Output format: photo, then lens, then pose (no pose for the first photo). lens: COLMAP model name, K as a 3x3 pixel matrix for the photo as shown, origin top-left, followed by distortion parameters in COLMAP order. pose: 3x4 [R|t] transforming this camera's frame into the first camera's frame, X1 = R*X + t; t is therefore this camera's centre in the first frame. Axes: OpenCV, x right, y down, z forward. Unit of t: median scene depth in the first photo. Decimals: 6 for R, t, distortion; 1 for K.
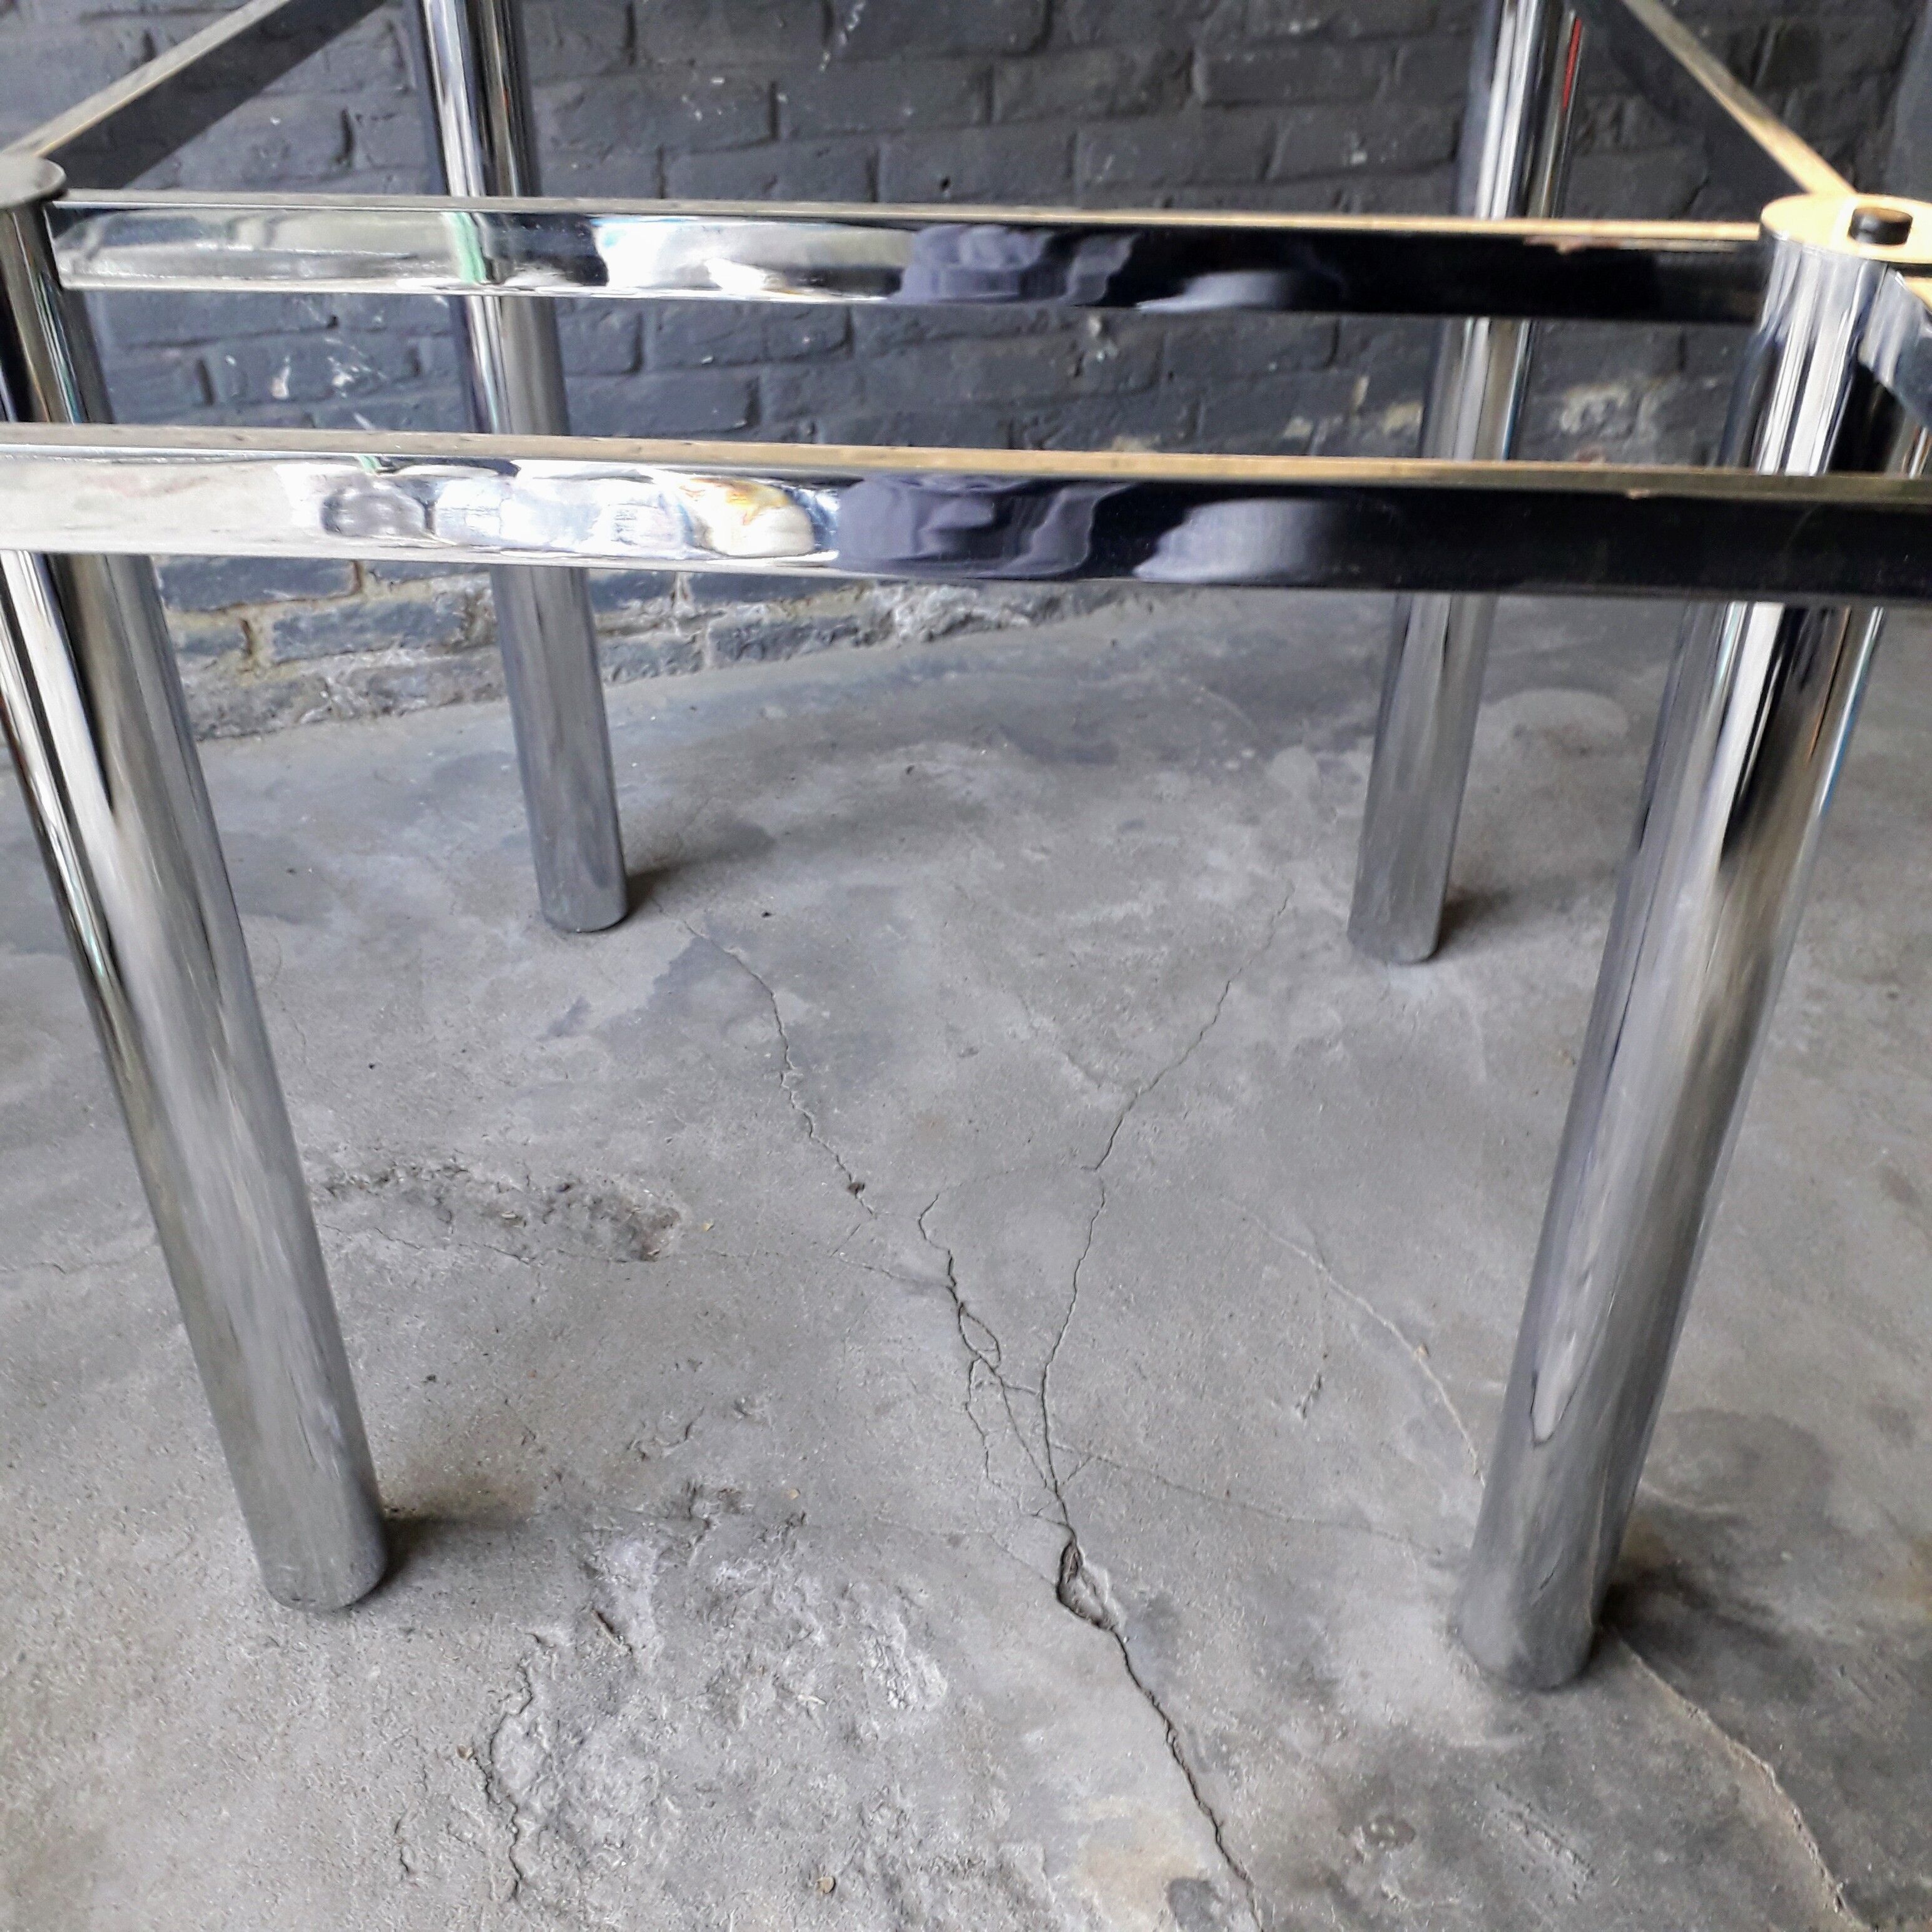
lens RADIAL K [[2062.6, 0, 972.0], [0, 2062.6, 1003.1], [0, 0, 1]] dist [0.179063, -0.439008]
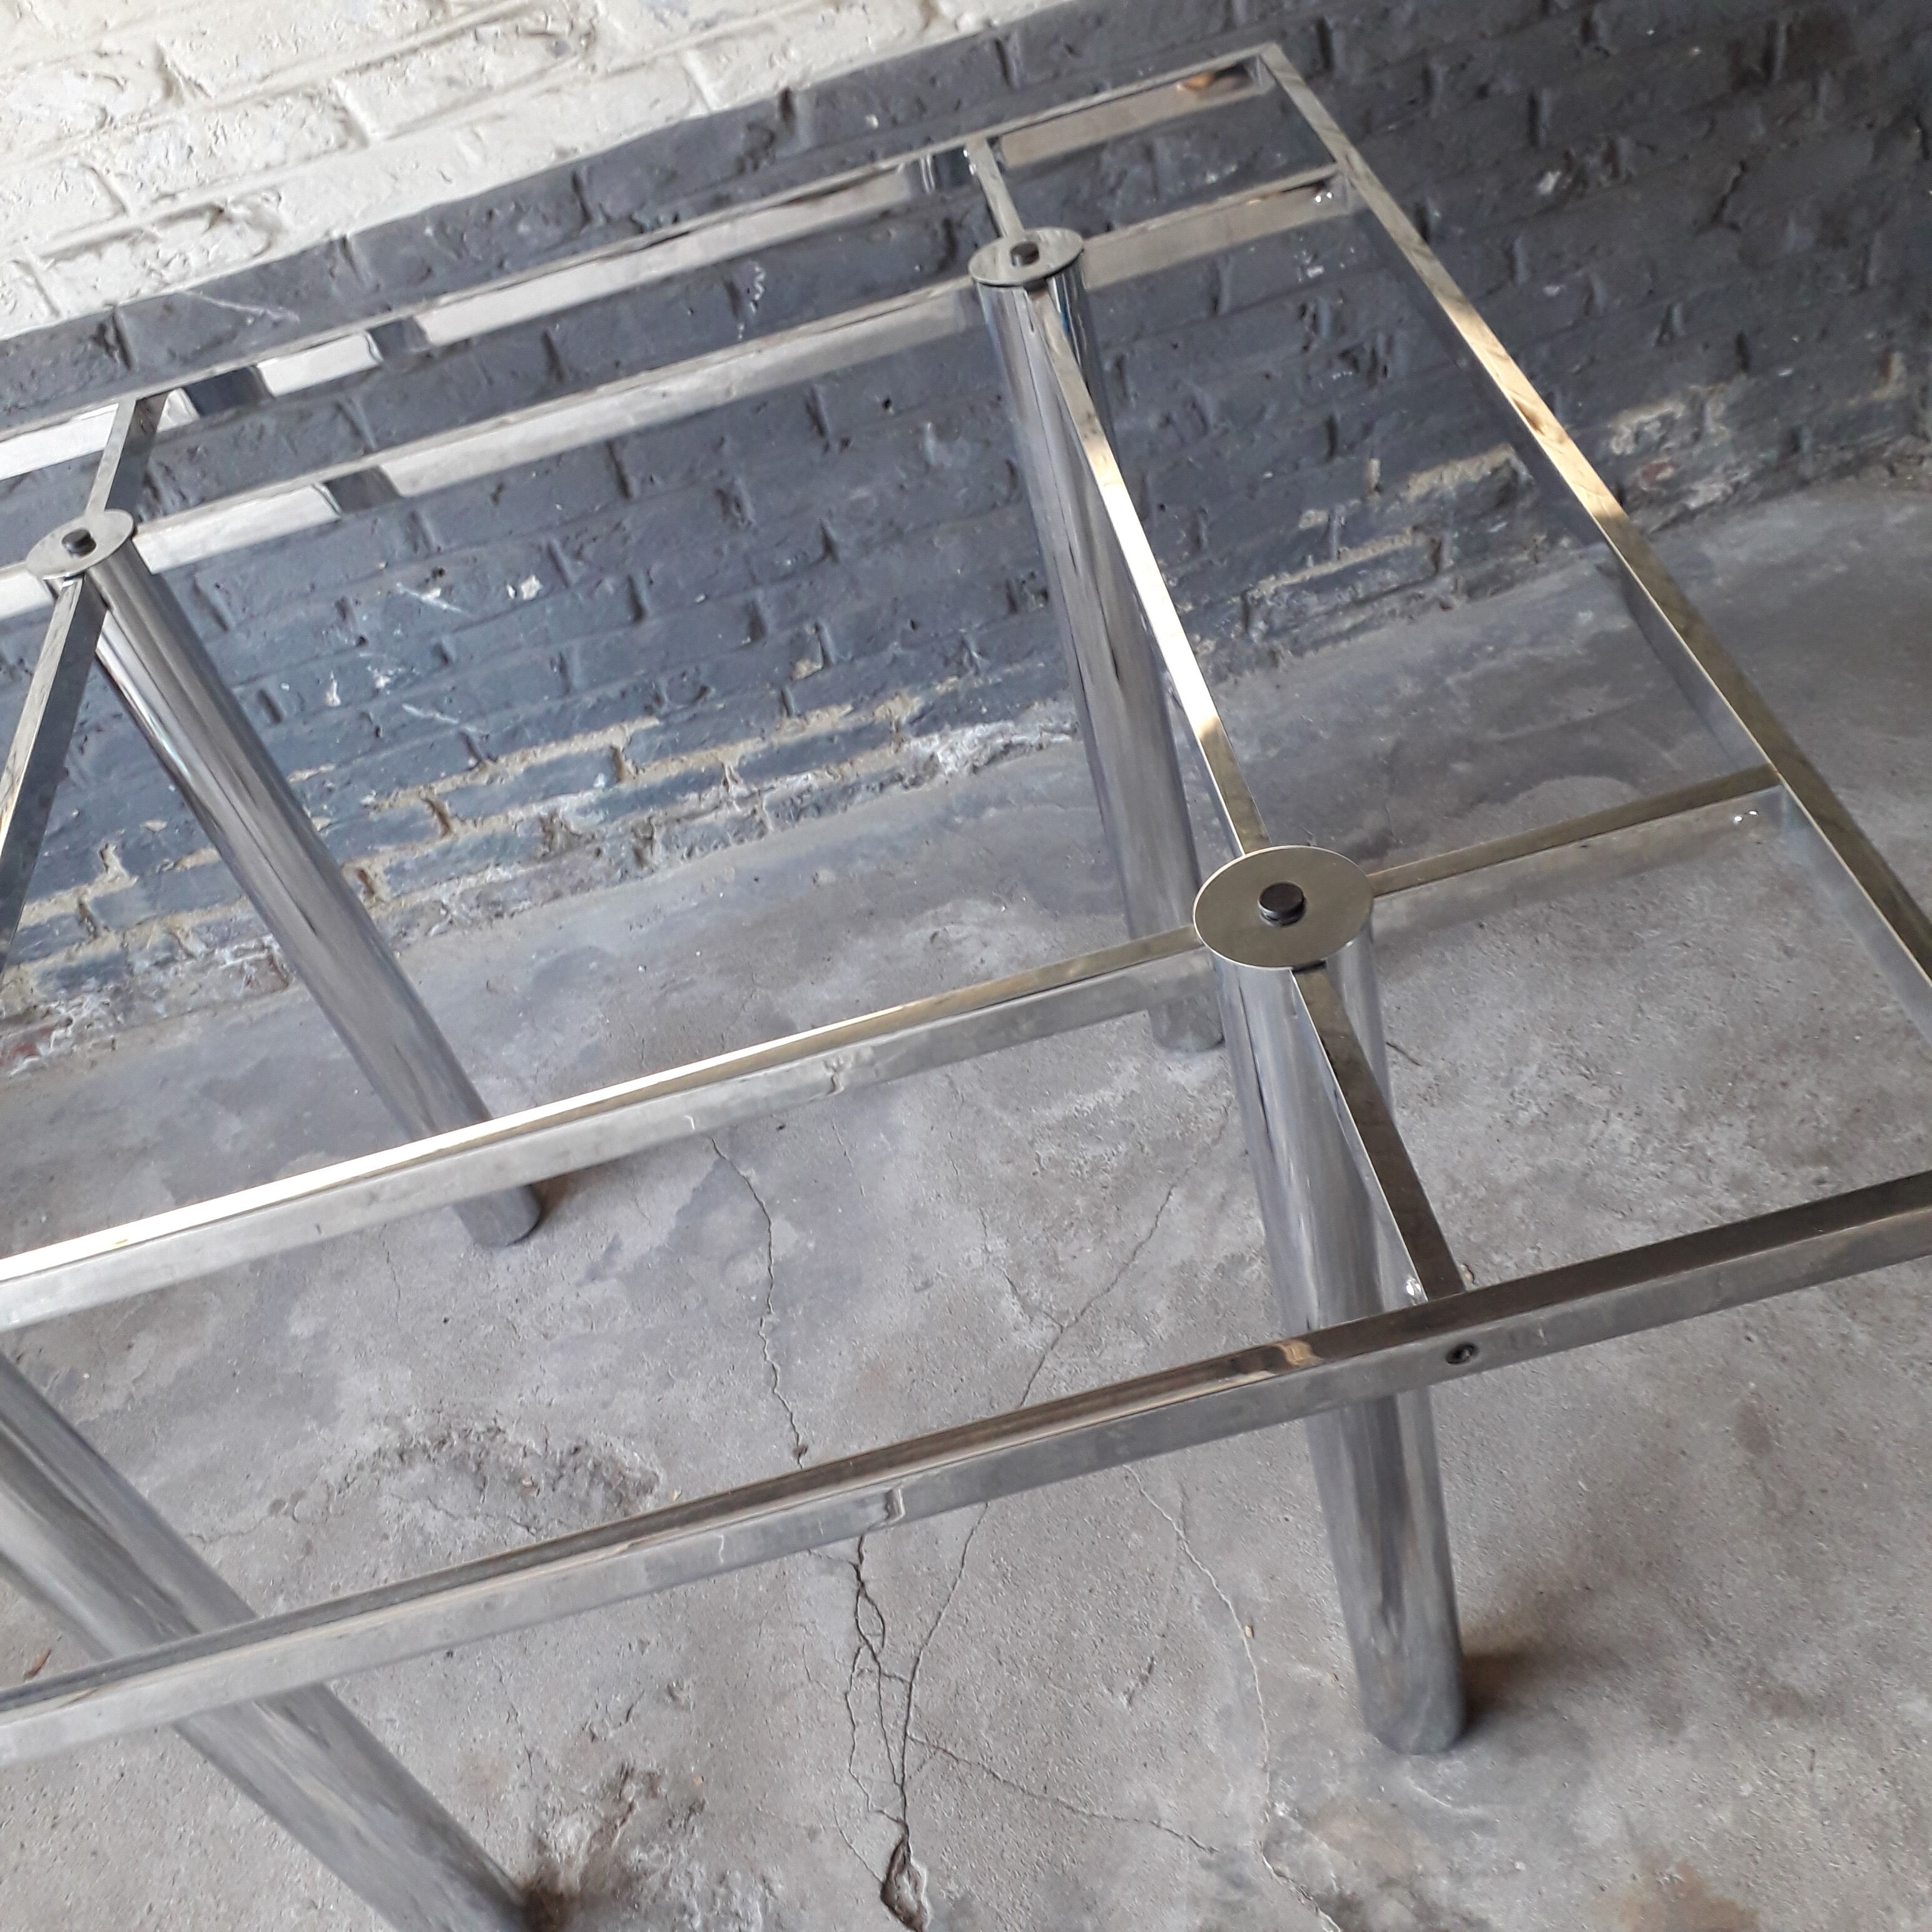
lens RADIAL K [[2062.6, 0, 972.0], [0, 2062.6, 1003.1], [0, 0, 1]] dist [0.179063, -0.439008]
pose [[0.962480, -0.068481, -0.262569, 0.346414], [0.113323, 0.980650, 0.159636, -0.319308], [0.246556, -0.183401, 0.951617, -0.040103]]
